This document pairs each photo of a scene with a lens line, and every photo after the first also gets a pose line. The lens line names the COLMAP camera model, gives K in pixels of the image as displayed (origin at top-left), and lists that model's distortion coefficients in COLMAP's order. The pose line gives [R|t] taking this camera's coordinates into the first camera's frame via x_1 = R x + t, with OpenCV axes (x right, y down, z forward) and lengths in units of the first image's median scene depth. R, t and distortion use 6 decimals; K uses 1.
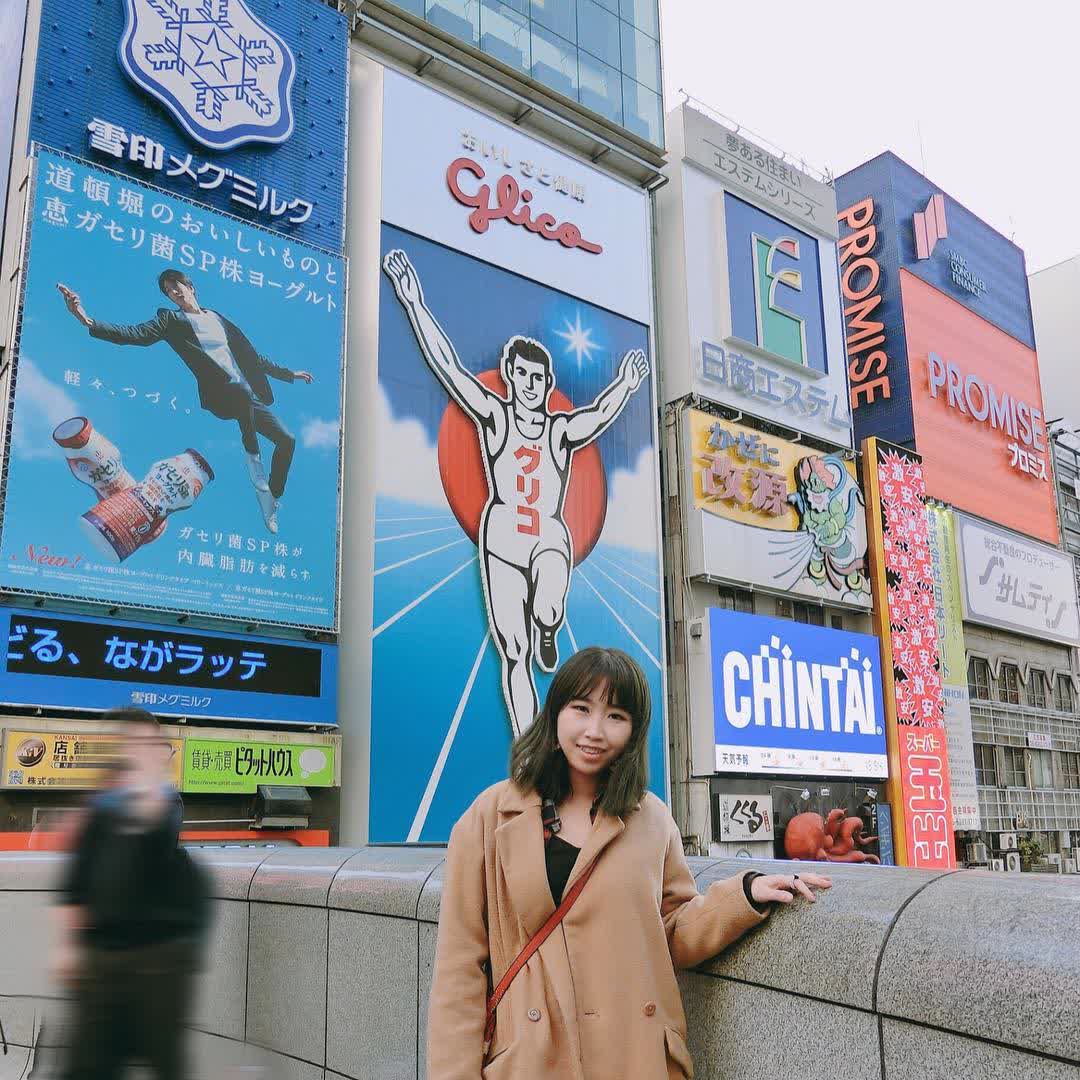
lens RADIAL K [[1015.0, 0, 493.8], [0, 1015.0, 634.0], [0, 0, 1]] dist [-0.048199, 0.029610]
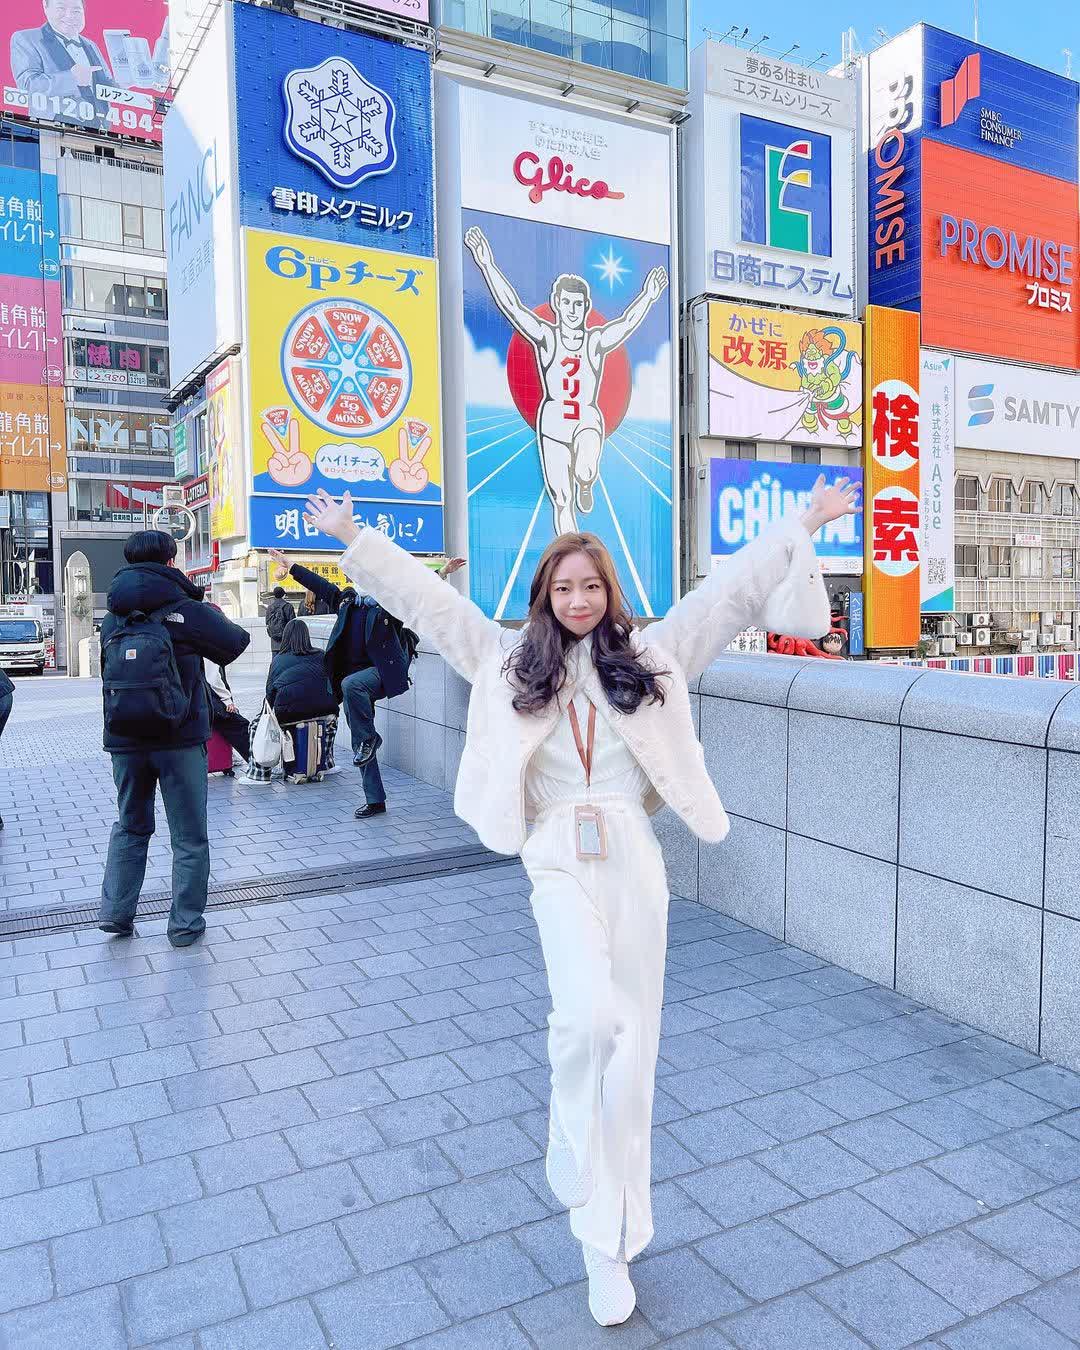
lens RADIAL K [[1082.5, 0, 544.7], [0, 1082.5, 656.9], [0, 0, 1]] dist [0.046533, -0.059437]
pose [[0.991402, -0.008633, -0.130569, 0.195282], [0.036676, 0.976160, 0.213931, -0.096339], [0.125610, -0.216881, 0.968083, -0.620058]]
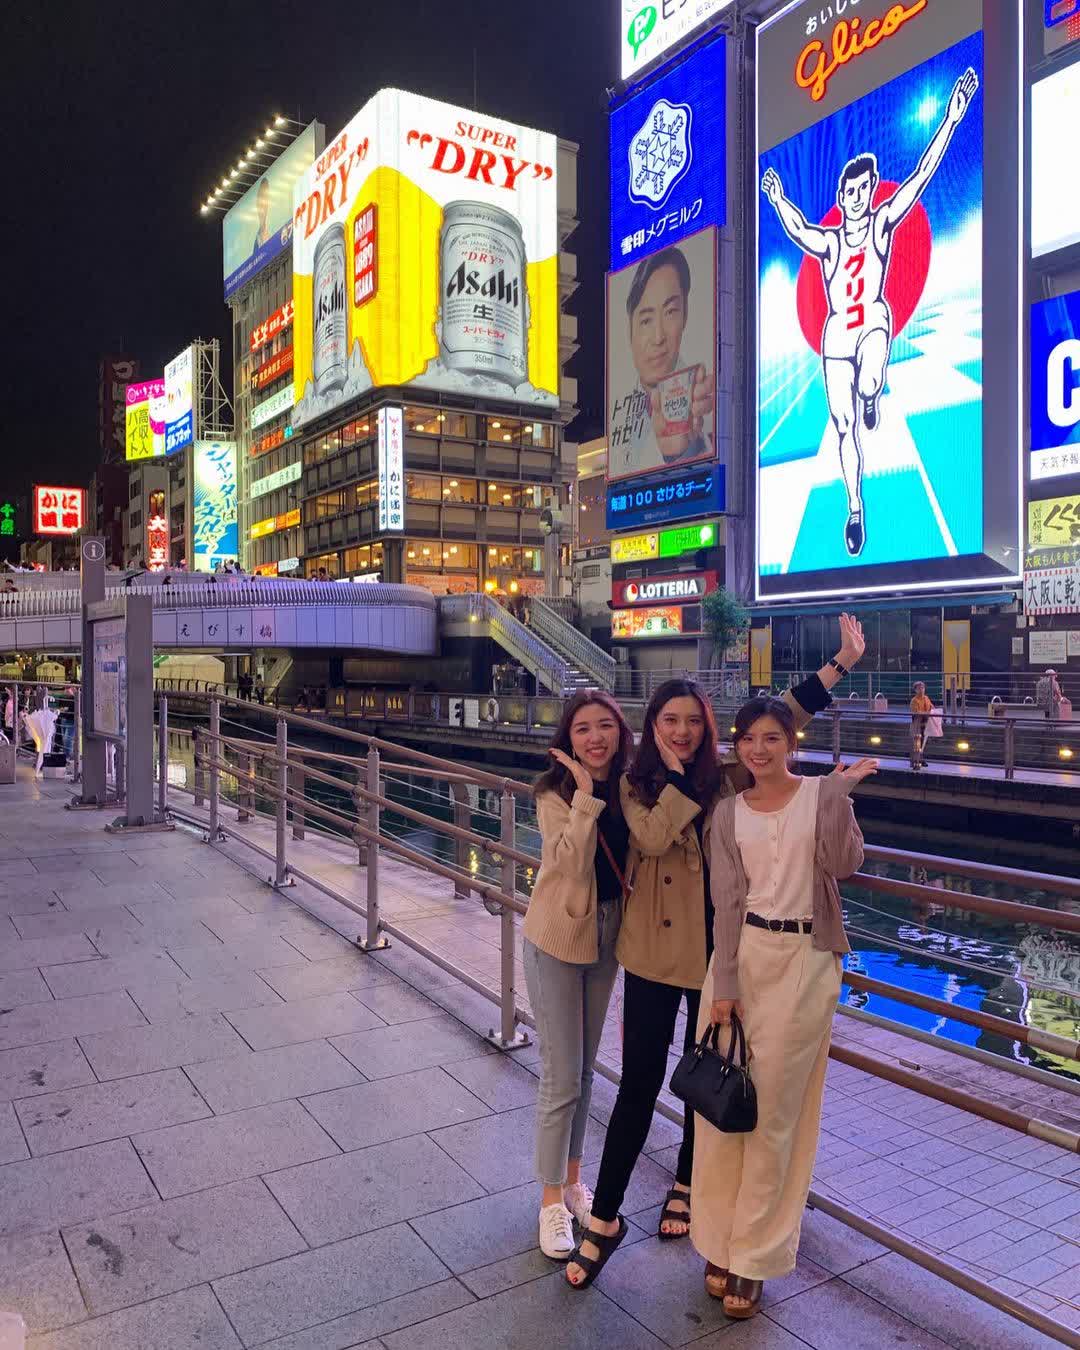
lens RADIAL K [[1120.1, 0, 542.6], [0, 1120.1, 668.0], [0, 0, 1]] dist [0.014257, -0.001767]
pose [[-0.078373, 0.004631, -0.996913, 1.415063], [0.187218, 0.982266, -0.010155, 0.251306], [0.979187, -0.187436, -0.077850, 0.630044]]
